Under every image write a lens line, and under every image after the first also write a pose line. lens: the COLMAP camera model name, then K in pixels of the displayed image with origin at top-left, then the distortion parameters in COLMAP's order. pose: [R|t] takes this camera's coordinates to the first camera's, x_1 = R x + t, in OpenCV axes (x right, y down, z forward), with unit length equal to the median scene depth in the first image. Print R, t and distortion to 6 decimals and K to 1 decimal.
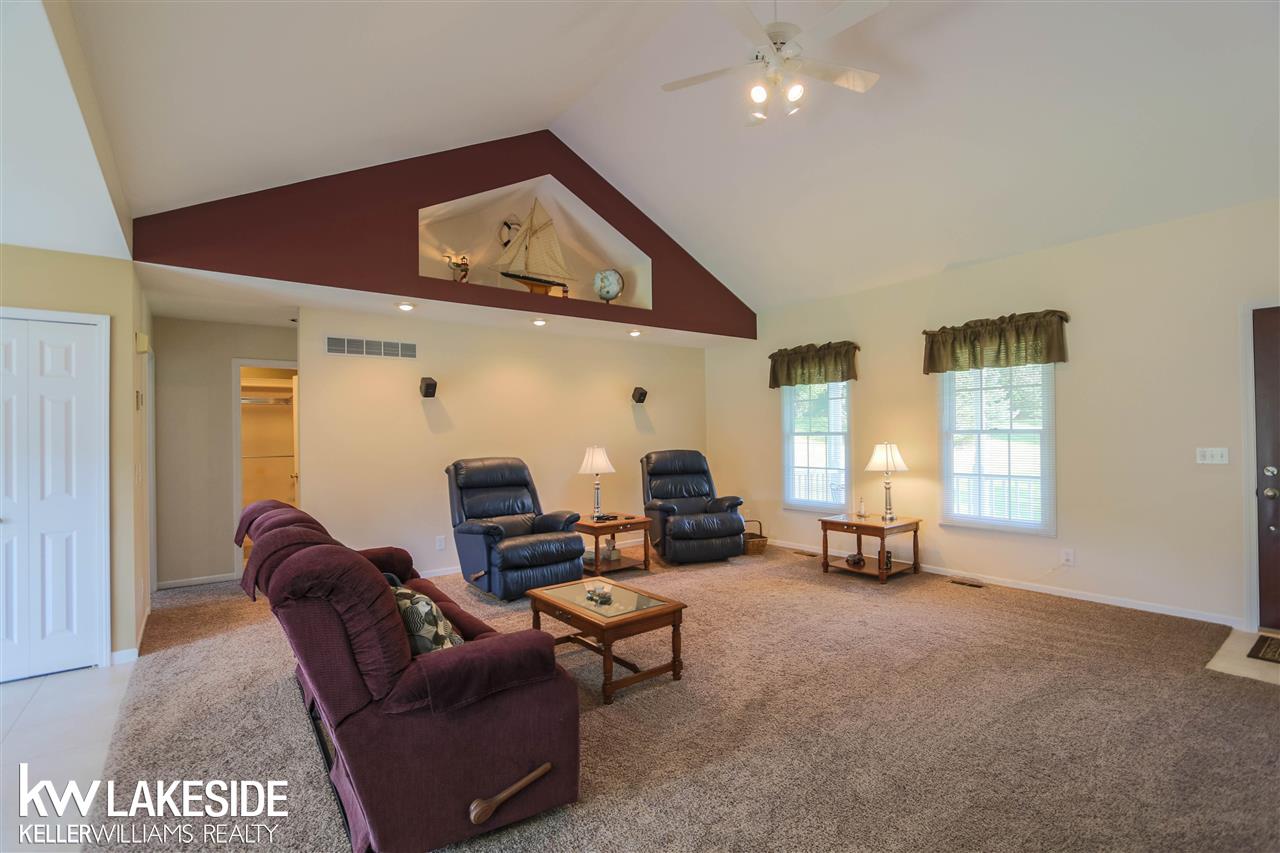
lens RADIAL K [[581.6, 0, 645.9], [0, 581.6, 431.1], [0, 0, 1]] dist [-0.013113, 0.001905]
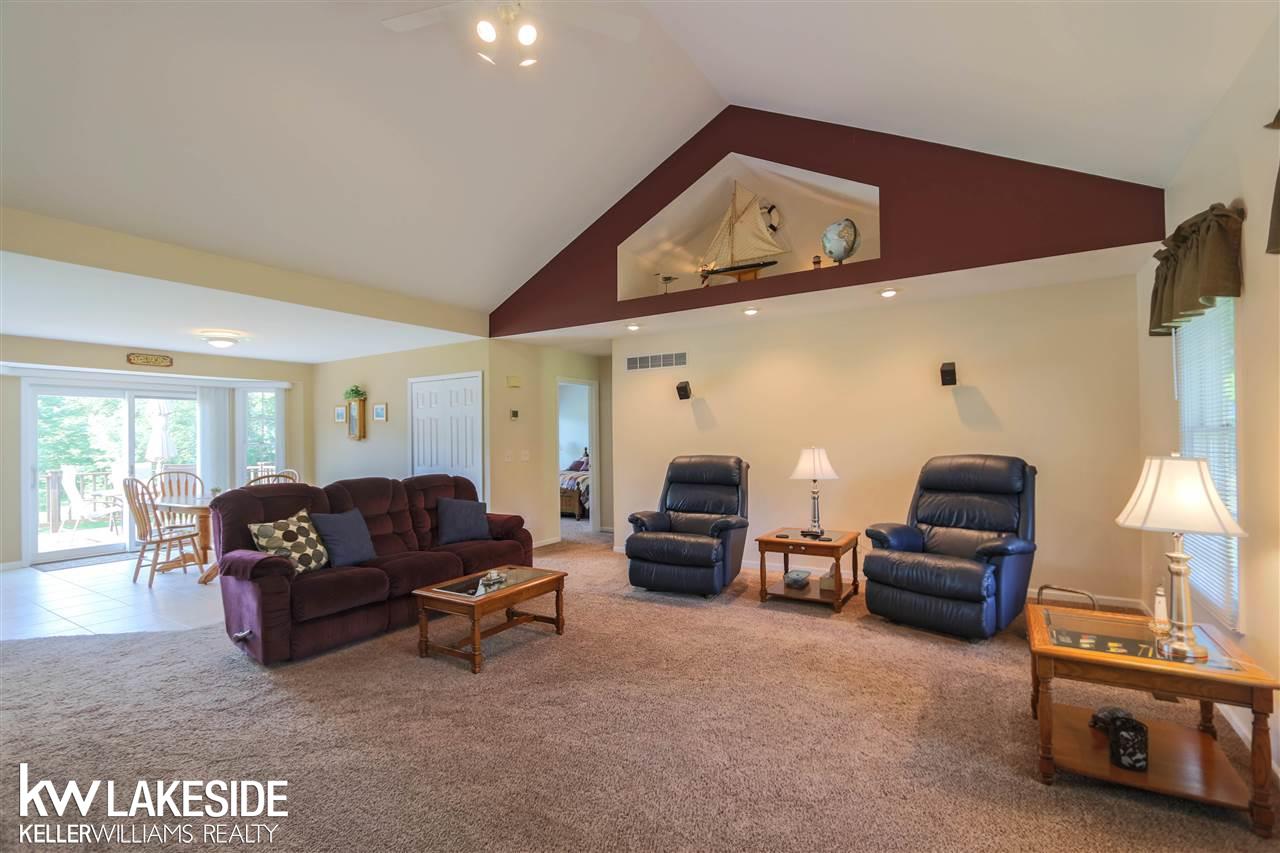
lens RADIAL K [[581.6, 0, 612.8], [0, 581.6, 432.1], [0, 0, 1]] dist [-0.013113, 0.001905]
pose [[0.325439, 0.002863, -0.945559, 0.634642], [0.016498, 0.999826, 0.008706, -0.006517], [0.945419, -0.018433, 0.325335, 0.496084]]
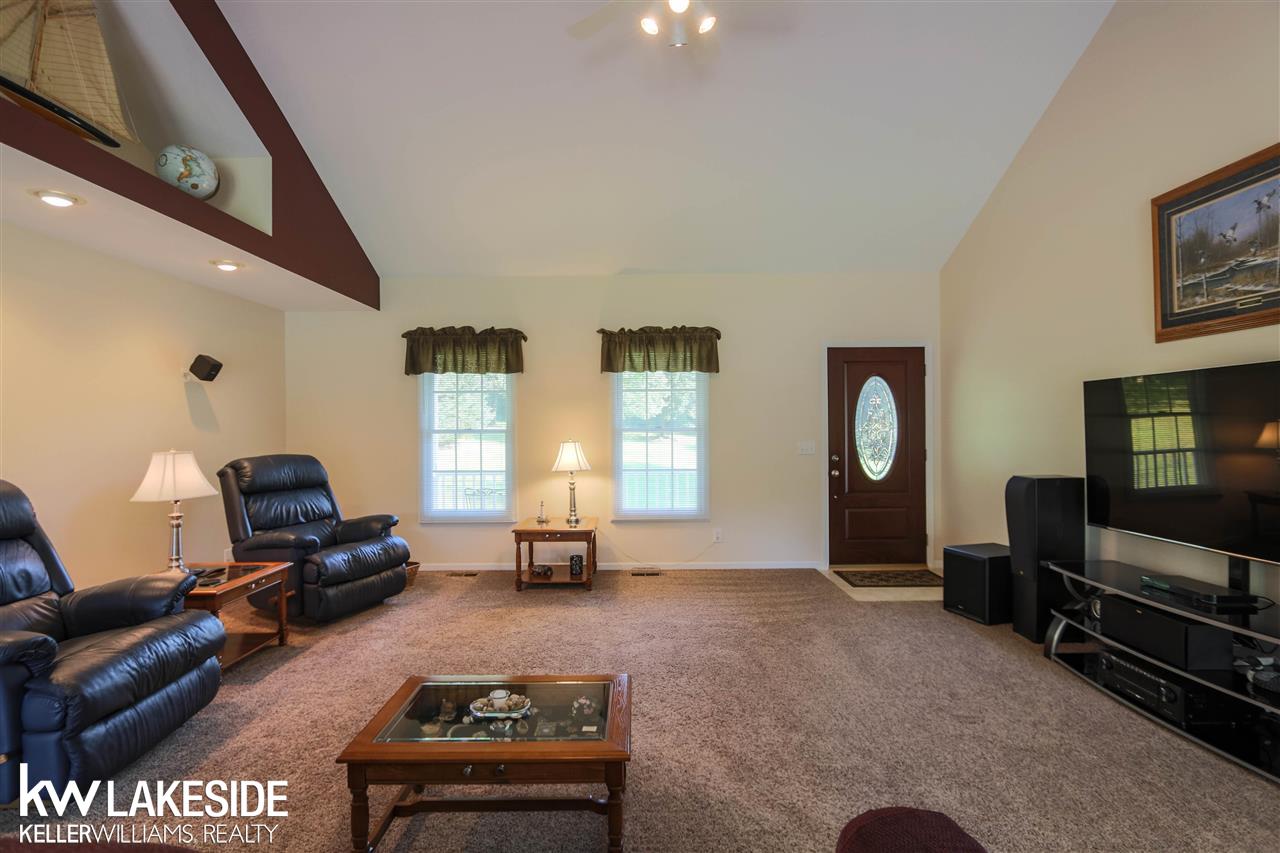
lens RADIAL K [[581.6, 0, 635.4], [0, 581.6, 430.8], [0, 0, 1]] dist [-0.013113, 0.001905]
pose [[0.618635, 0.007516, 0.785643, -0.263845], [-0.006667, 0.999968, -0.004317, 0.006210], [-0.785650, -0.002567, 0.618666, 0.319146]]
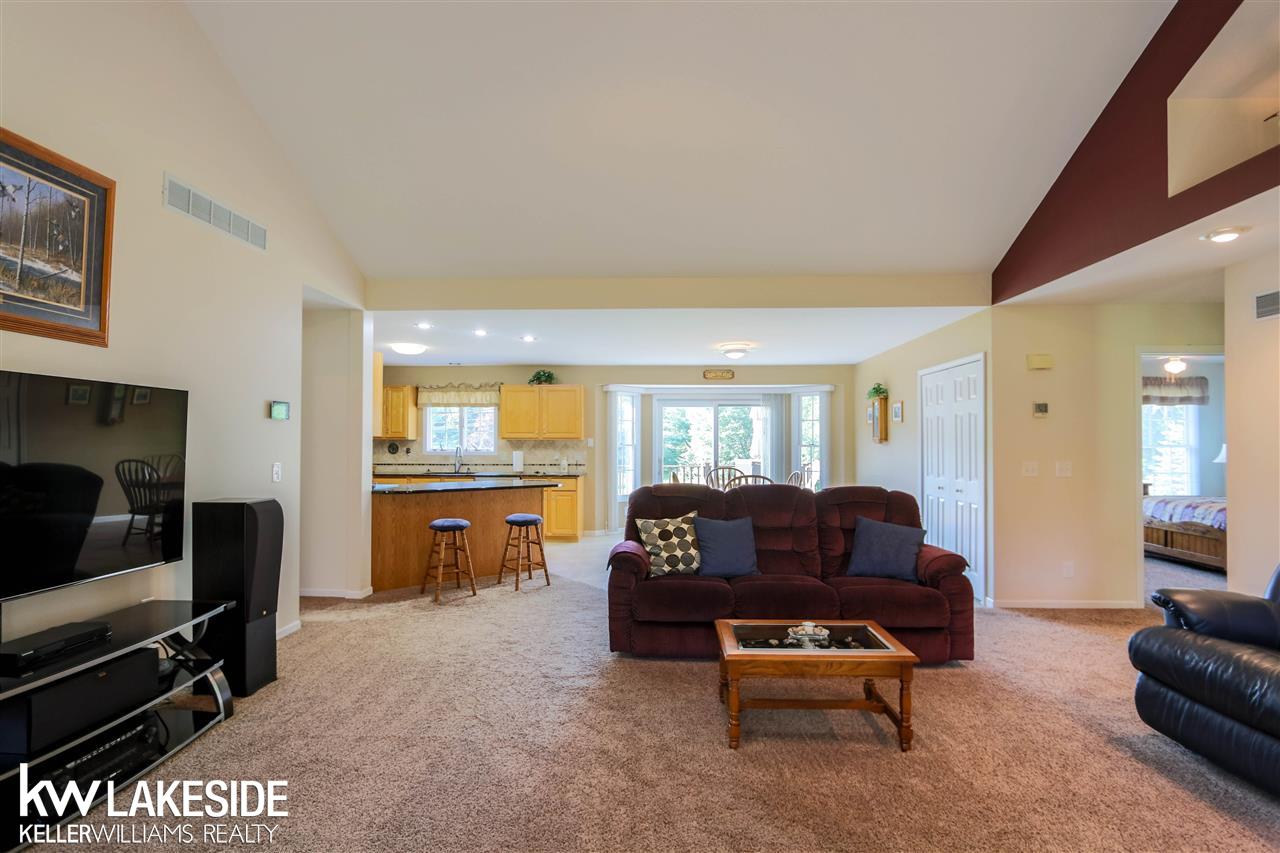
lens RADIAL K [[581.6, 0, 660.0], [0, 581.6, 436.5], [0, 0, 1]] dist [-0.013113, 0.001905]
pose [[-0.634613, 0.007254, -0.772796, 0.410427], [0.015985, 0.999865, -0.003742, -0.002134], [0.772665, -0.014728, -0.634643, 0.812386]]
